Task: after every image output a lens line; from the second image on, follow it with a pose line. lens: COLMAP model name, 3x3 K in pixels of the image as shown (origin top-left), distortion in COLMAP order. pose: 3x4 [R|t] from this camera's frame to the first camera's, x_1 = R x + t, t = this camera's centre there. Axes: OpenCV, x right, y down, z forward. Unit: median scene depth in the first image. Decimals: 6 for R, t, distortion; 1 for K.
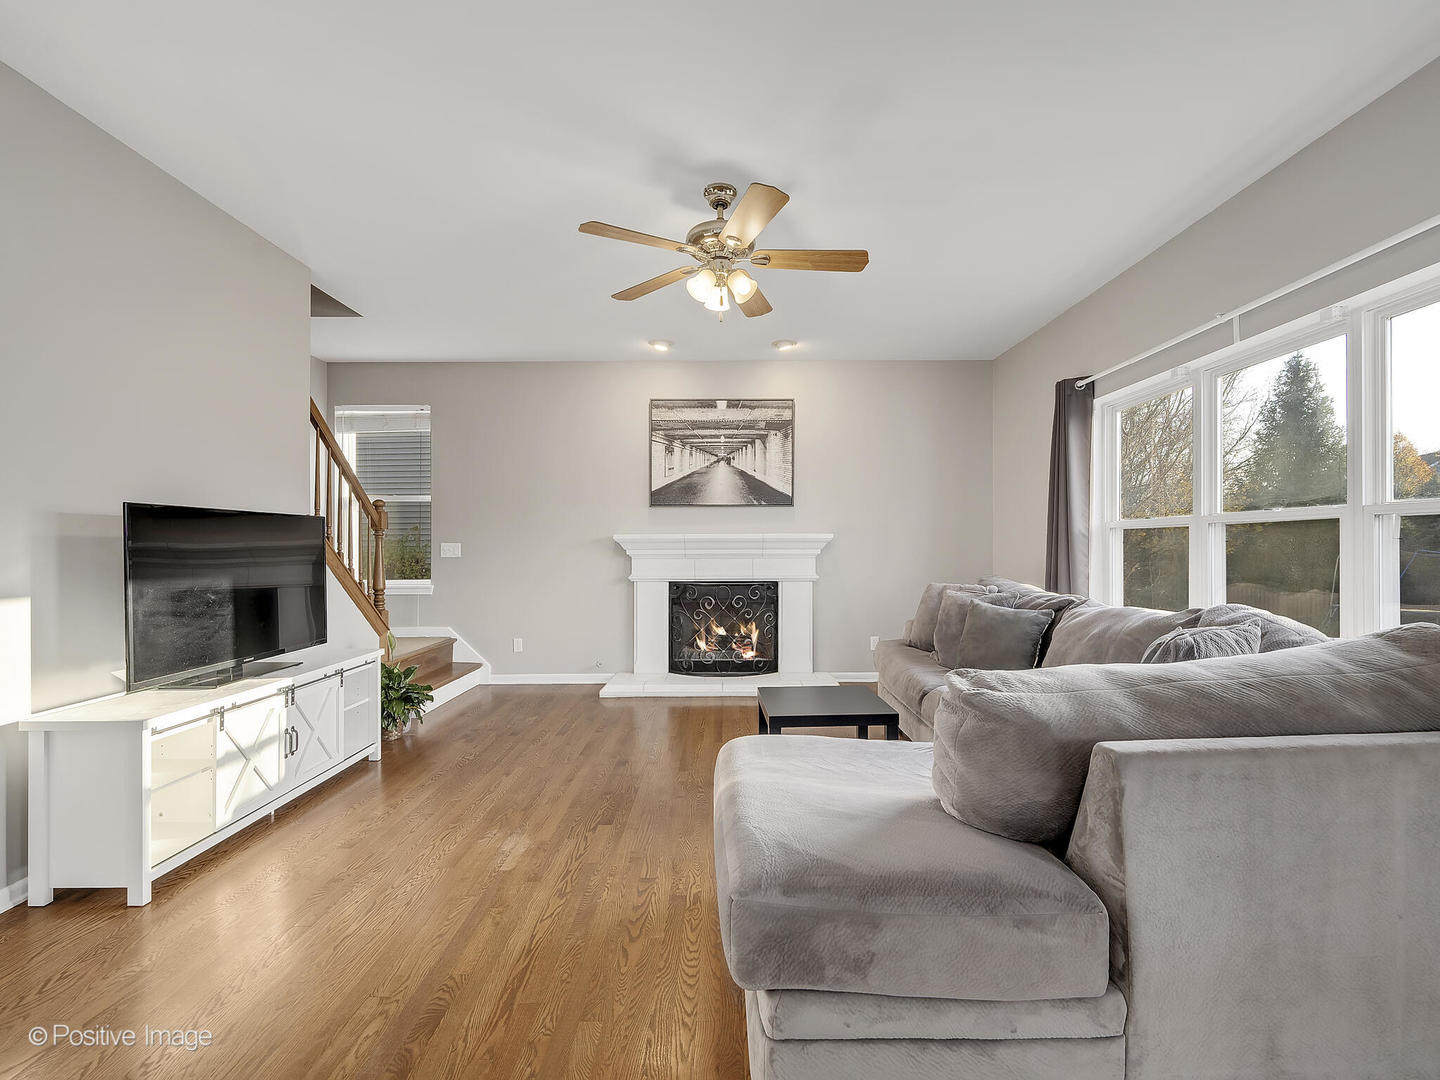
lens RADIAL K [[675.8, 0, 721.3], [0, 675.8, 544.6], [0, 0, 1]] dist [-0.000148, -0.000664]
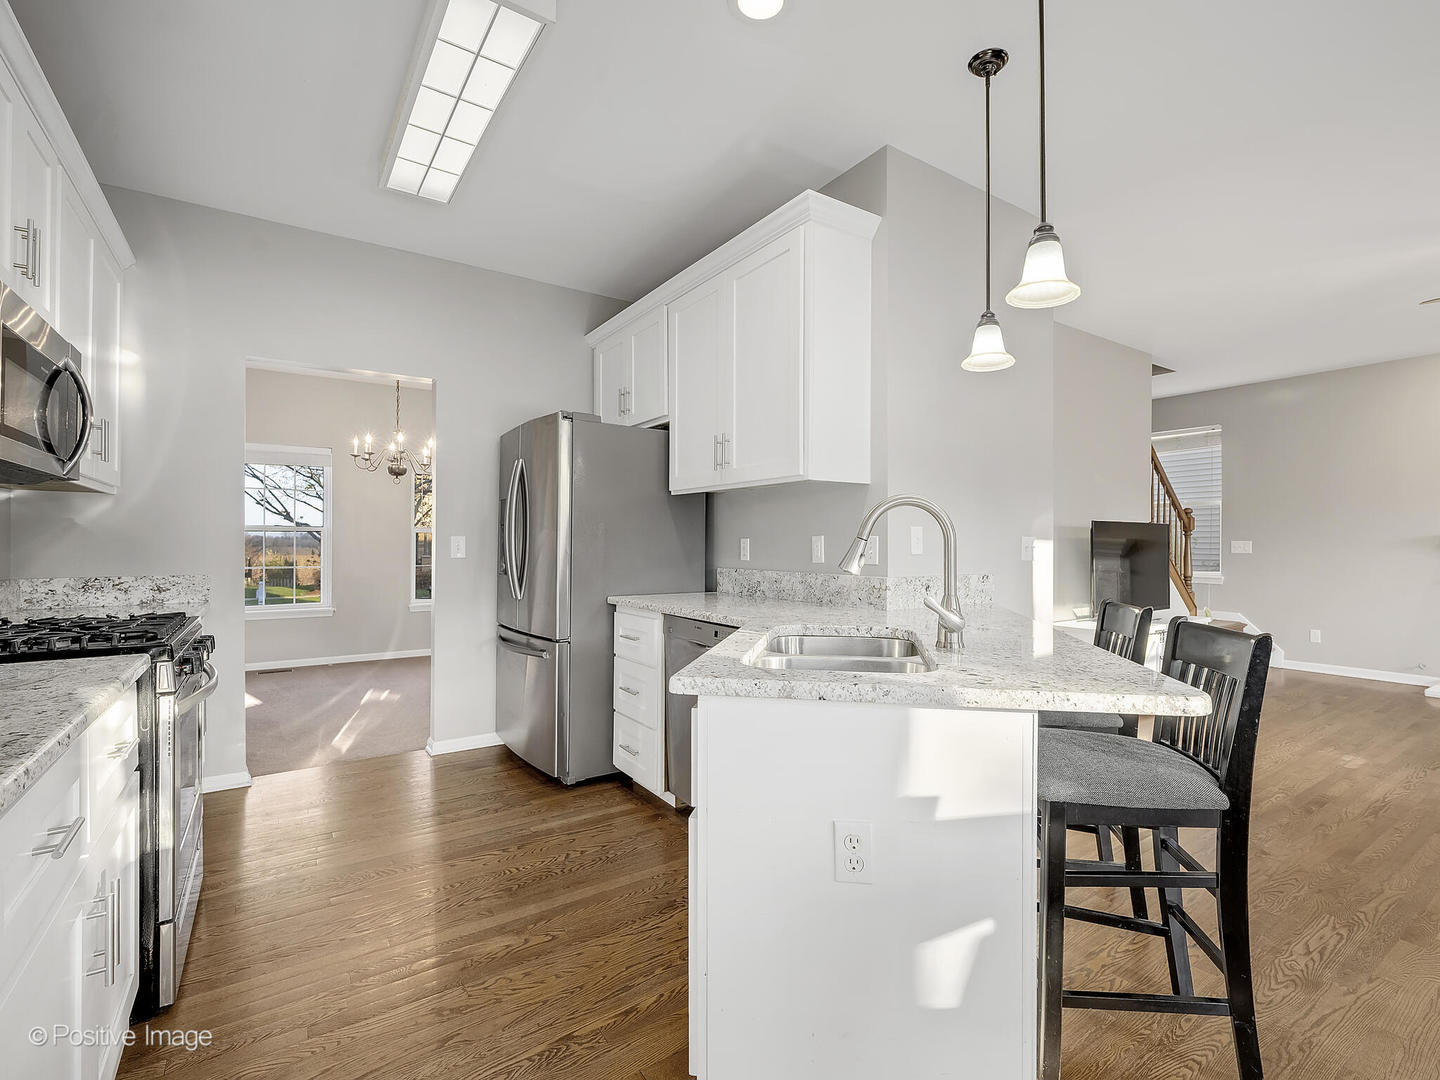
lens RADIAL K [[675.8, 0, 721.3], [0, 675.8, 544.6], [0, 0, 1]] dist [-0.000148, -0.000664]
pose [[0.571826, 0.007870, -0.820337, 0.057986], [-0.003589, 0.999968, 0.007091, -0.002256], [0.820367, -0.001110, 0.571836, -0.564793]]
